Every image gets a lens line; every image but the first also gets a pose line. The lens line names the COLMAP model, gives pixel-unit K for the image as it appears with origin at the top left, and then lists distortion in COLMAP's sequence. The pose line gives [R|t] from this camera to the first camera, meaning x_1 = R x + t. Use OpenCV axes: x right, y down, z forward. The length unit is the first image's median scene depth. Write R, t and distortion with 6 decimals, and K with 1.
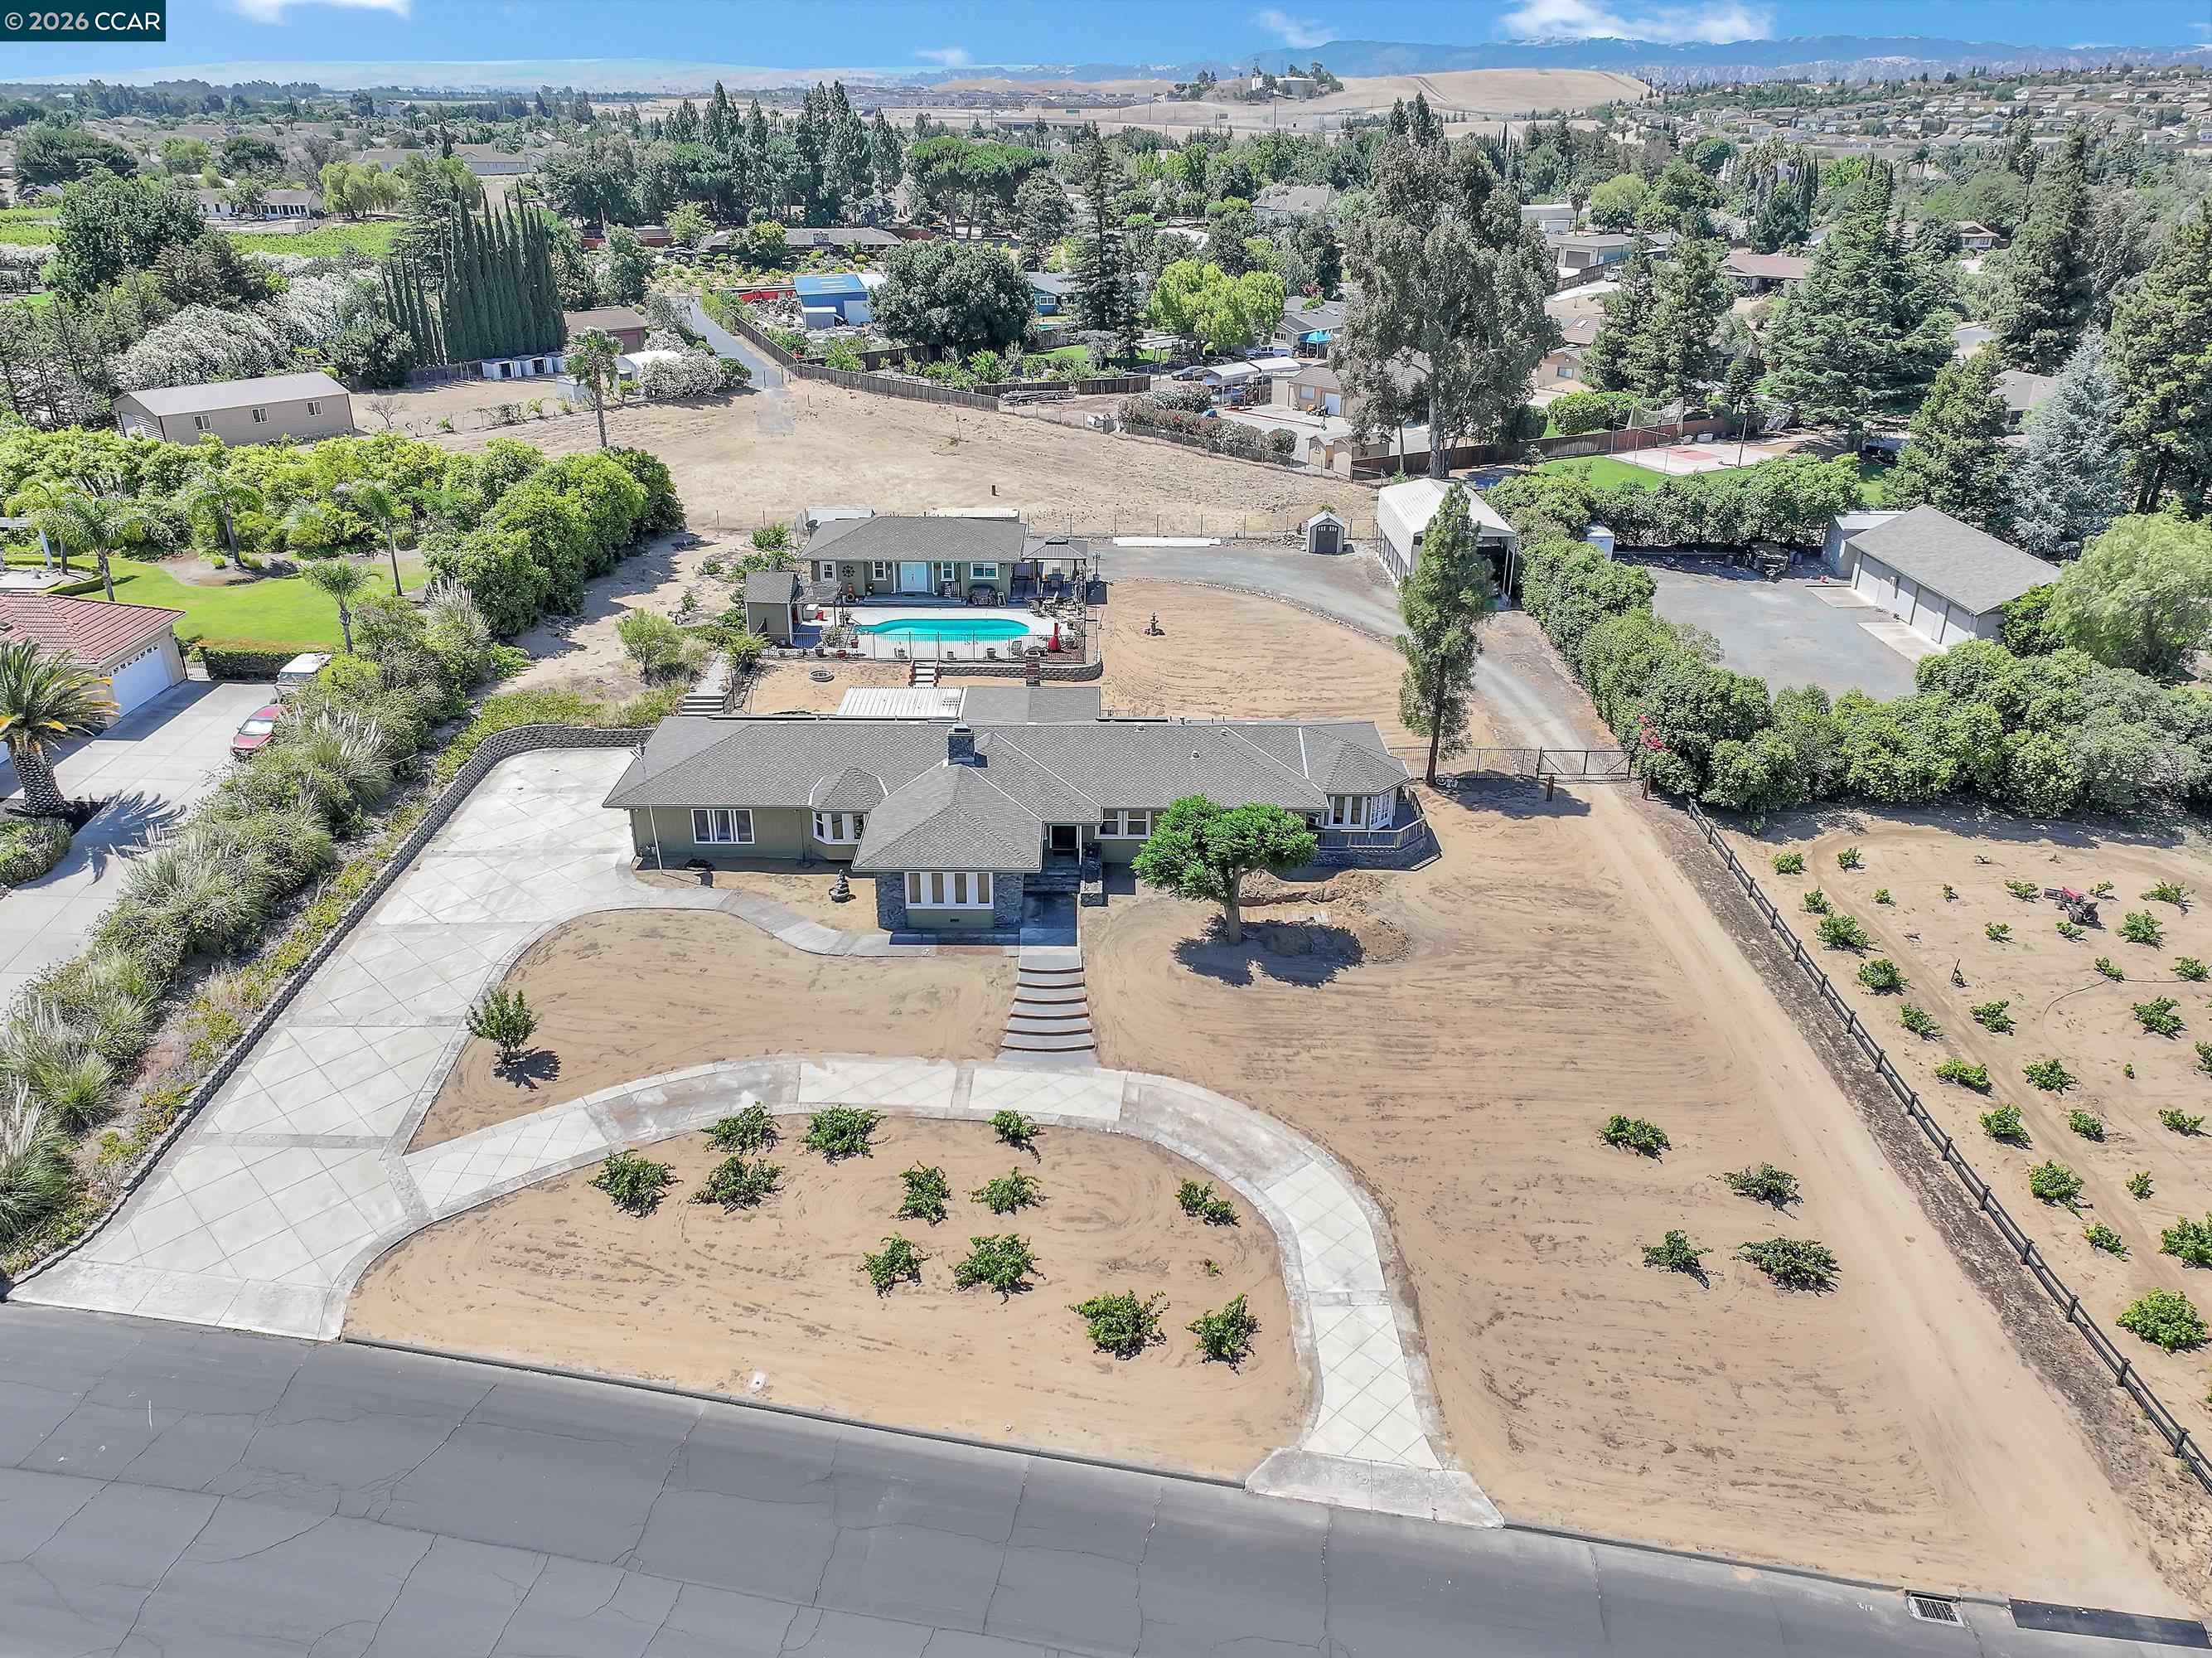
lens RADIAL K [[1578.7, 0, 1109.1], [0, 1578.7, 806.9], [0, 0, 1]] dist [0.003059, 0.005809]
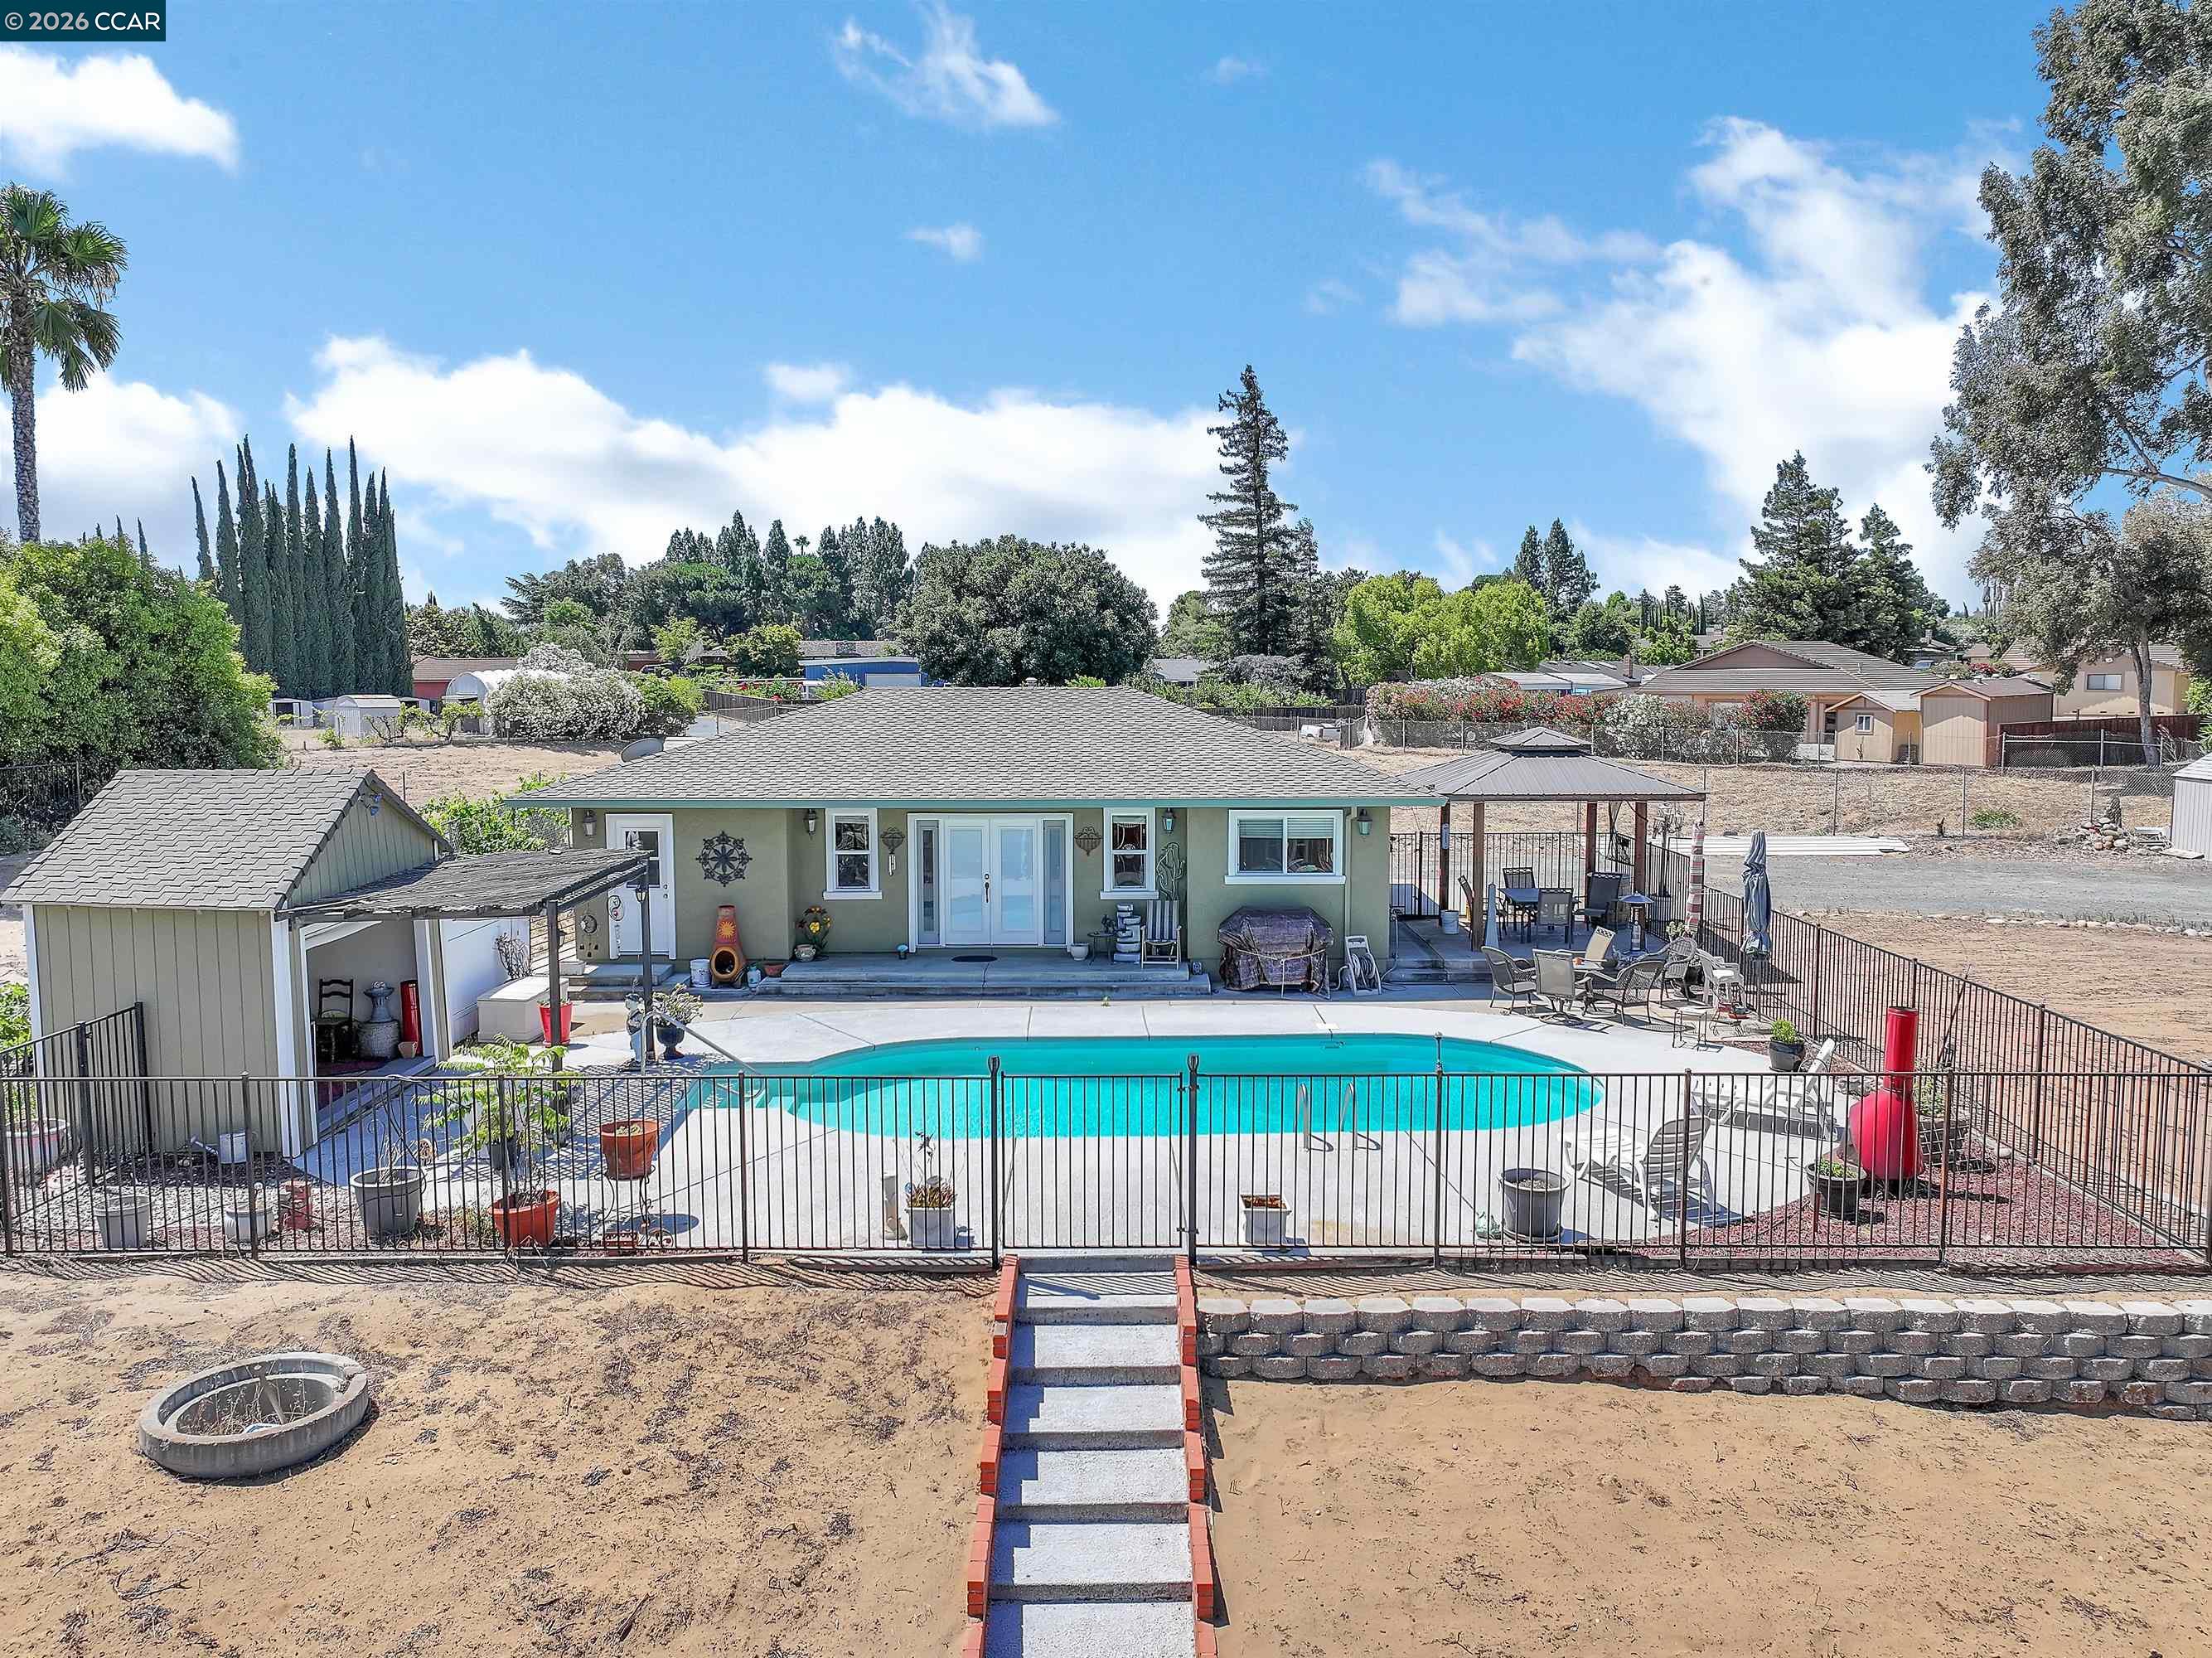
lens RADIAL K [[1578.7, 0, 1109.1], [0, 1578.7, 806.9], [0, 0, 1]] dist [0.003059, 0.005809]
pose [[0.999741, -0.012956, -0.018698, -0.127448], [0.006092, 0.944414, -0.328702, -0.096413], [0.021918, 0.328503, 0.944249, 0.968605]]
